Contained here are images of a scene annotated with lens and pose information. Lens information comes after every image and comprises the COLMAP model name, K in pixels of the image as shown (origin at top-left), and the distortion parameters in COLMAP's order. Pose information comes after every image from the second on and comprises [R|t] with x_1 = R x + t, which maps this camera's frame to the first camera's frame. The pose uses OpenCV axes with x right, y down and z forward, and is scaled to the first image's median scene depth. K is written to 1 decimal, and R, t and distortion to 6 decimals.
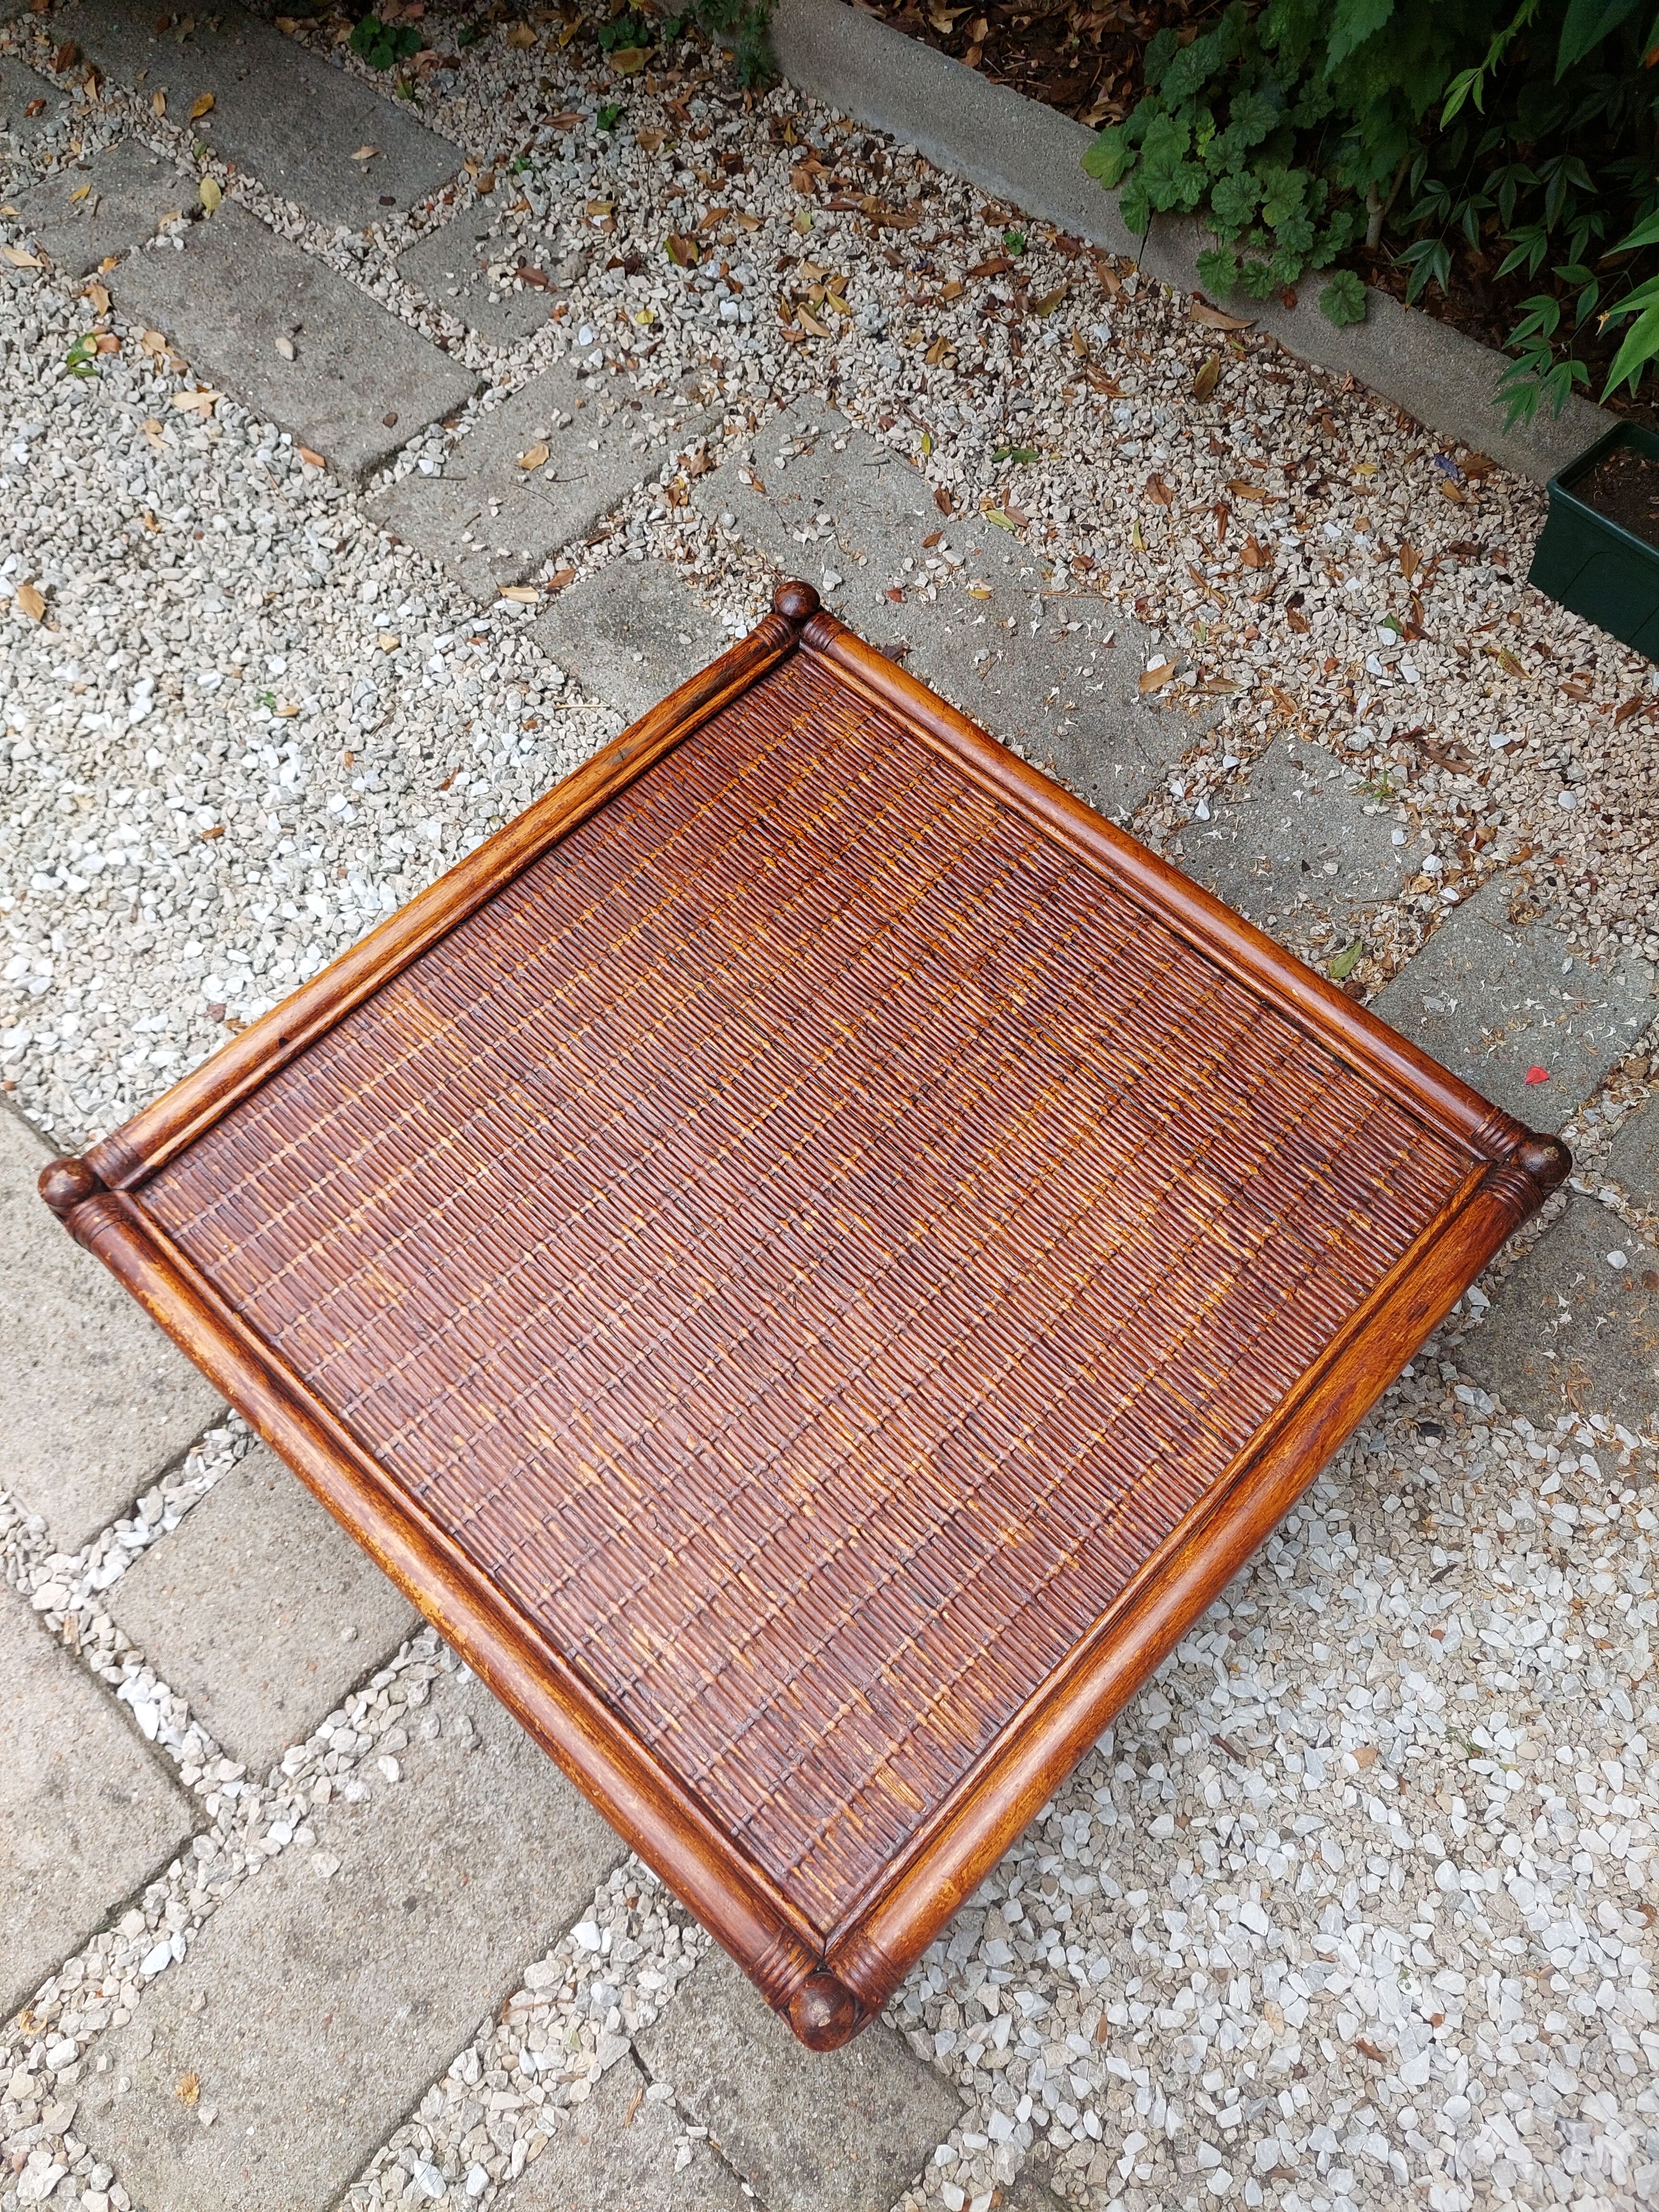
lens RADIAL K [[1604.1, 0, 831.6], [0, 1604.1, 1086.6], [0, 0, 1]] dist [0.030484, -0.036248]
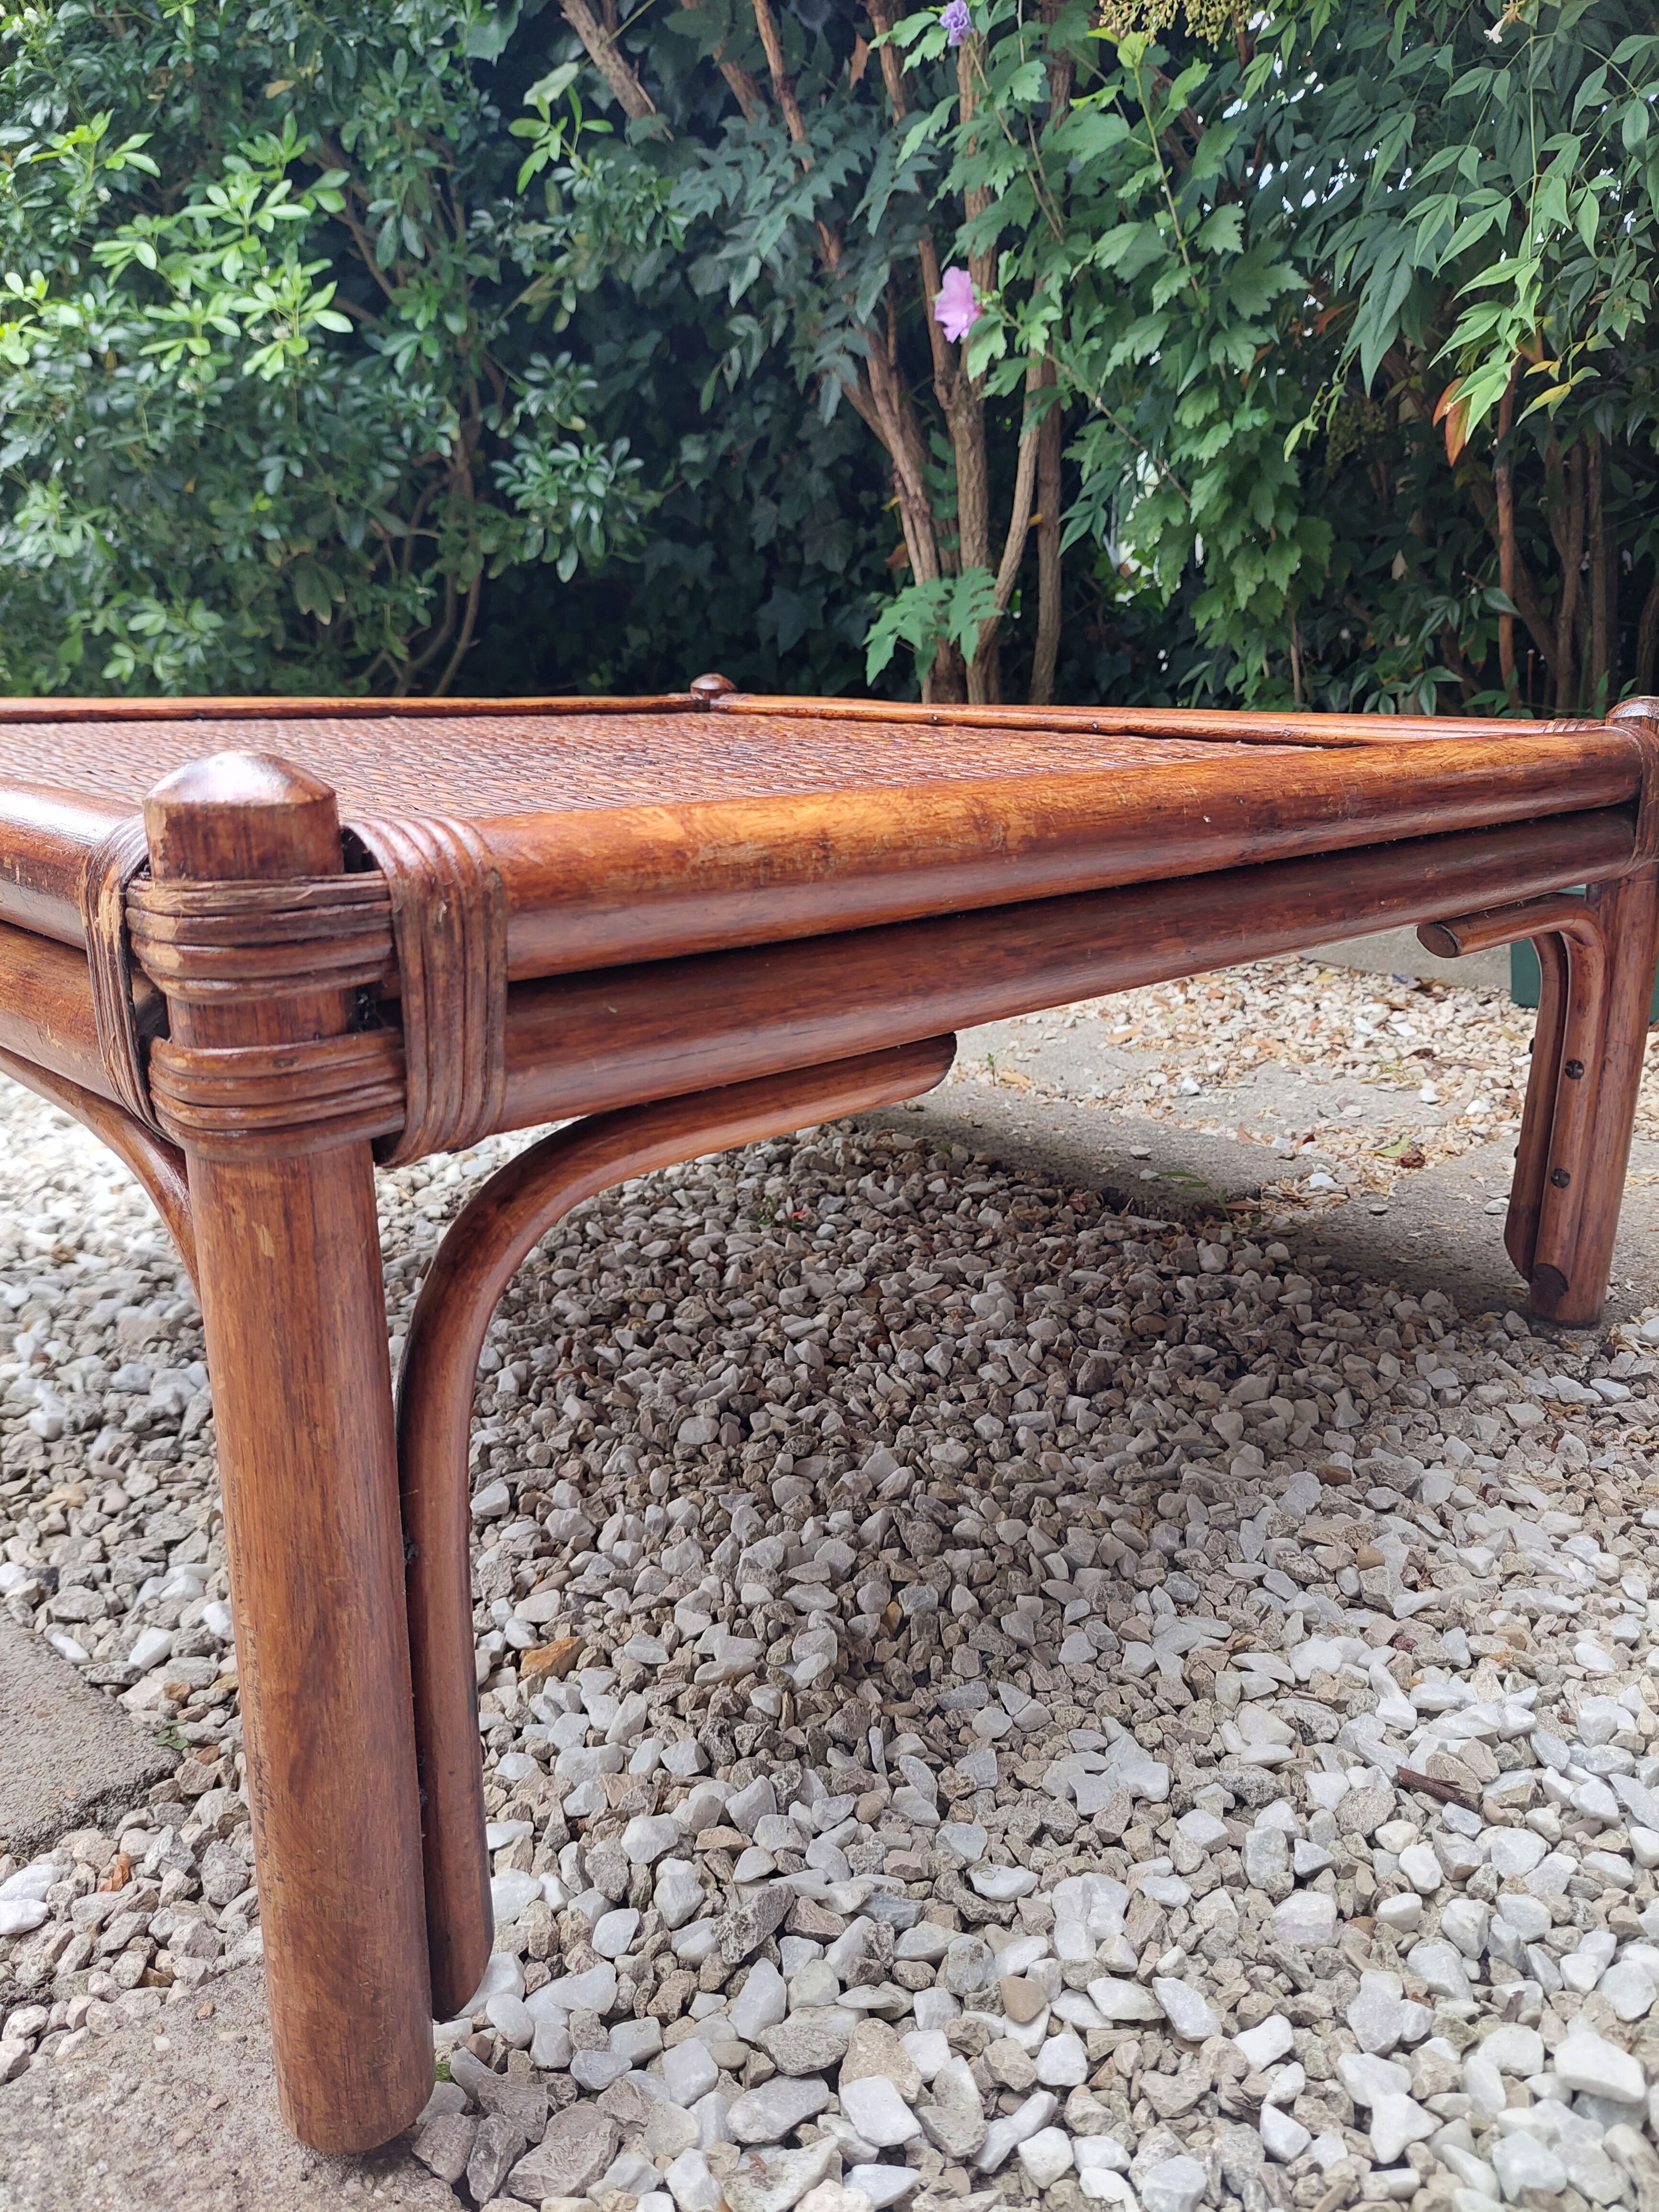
lens RADIAL K [[1604.1, 0, 834.5], [0, 1604.1, 1119.1], [0, 0, 1]] dist [0.030484, -0.036248]
pose [[0.999010, 0.016180, -0.041432, 0.092200], [-0.041770, 0.661409, -0.748862, 0.571703], [0.015287, 0.749851, 0.661430, 0.531517]]
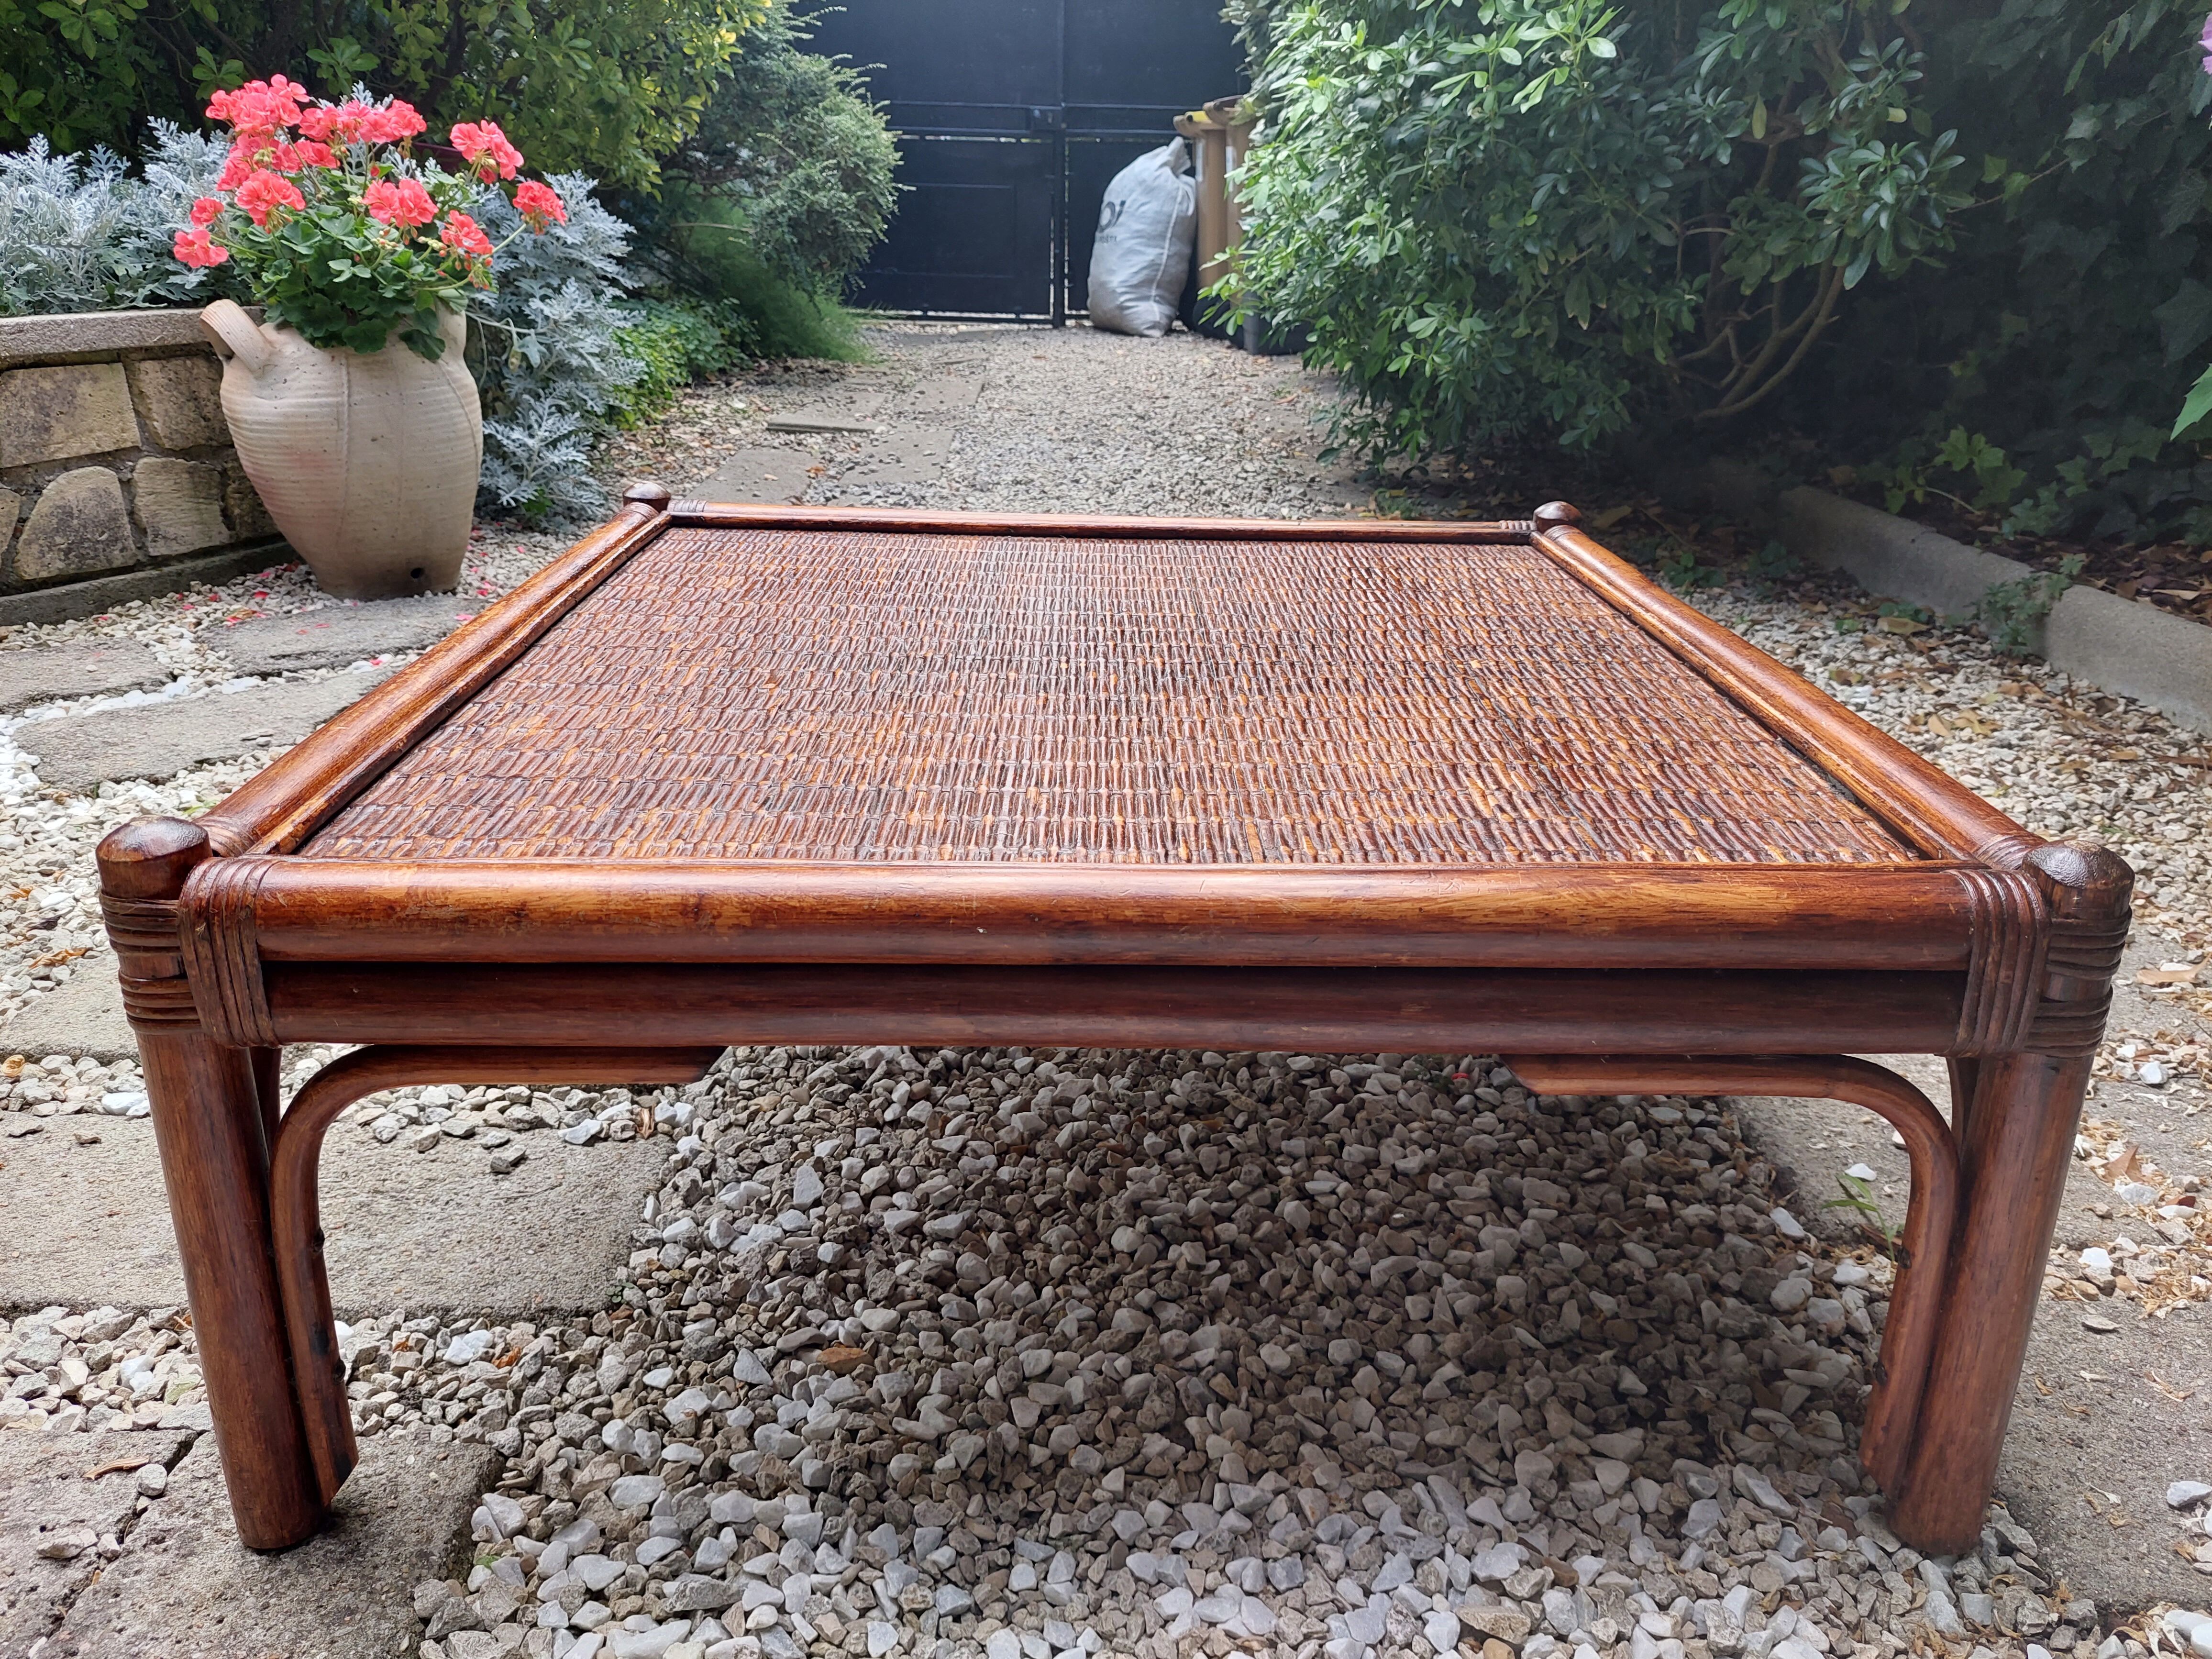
lens RADIAL K [[1604.1, 0, 1103.2], [0, 1604.1, 842.1], [0, 0, 1]] dist [0.030484, -0.036248]
pose [[0.690821, 0.274125, -0.669045, 0.418138], [-0.659398, 0.618436, -0.427470, 0.412234], [0.296582, 0.736473, 0.607986, 0.456179]]
